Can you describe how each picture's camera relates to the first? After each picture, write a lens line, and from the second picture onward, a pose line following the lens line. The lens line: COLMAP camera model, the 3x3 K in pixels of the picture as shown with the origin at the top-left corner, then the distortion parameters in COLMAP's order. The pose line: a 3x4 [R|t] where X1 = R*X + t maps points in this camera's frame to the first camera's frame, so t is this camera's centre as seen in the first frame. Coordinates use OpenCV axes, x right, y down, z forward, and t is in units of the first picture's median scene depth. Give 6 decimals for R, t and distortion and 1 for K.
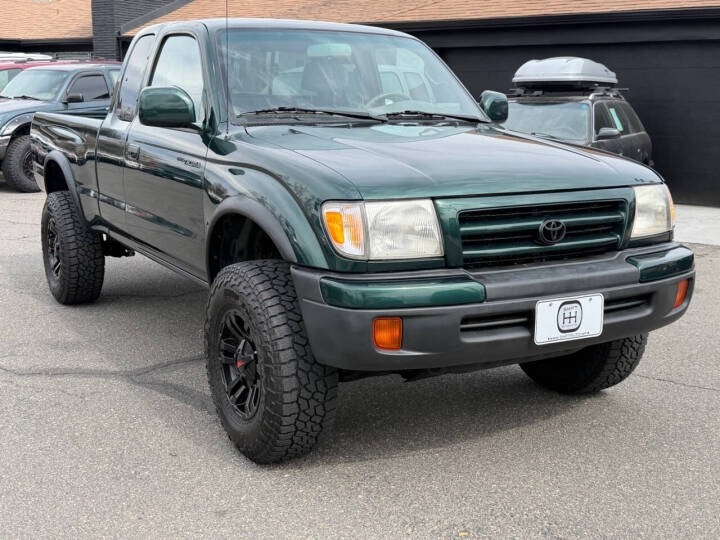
lens RADIAL K [[831.4, 0, 360.0], [0, 831.4, 270.0], [0, 0, 1]] dist [0.223420, -0.534380]
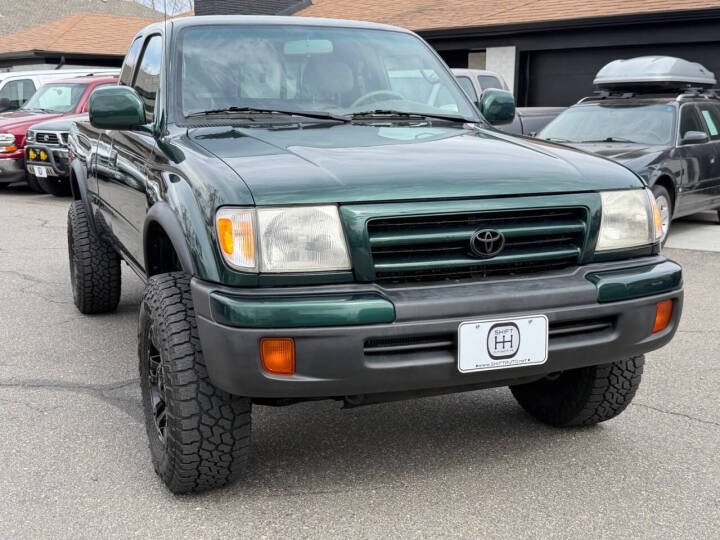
lens RADIAL K [[840.5, 0, 360.0], [0, 840.5, 270.0], [0, 0, 1]] dist [0.188793, -0.421383]
pose [[0.990310, 0.012062, -0.138349, 0.208667], [-0.013894, 0.999828, -0.012285, -0.004723], [0.138177, 0.014088, 0.990307, 0.106008]]
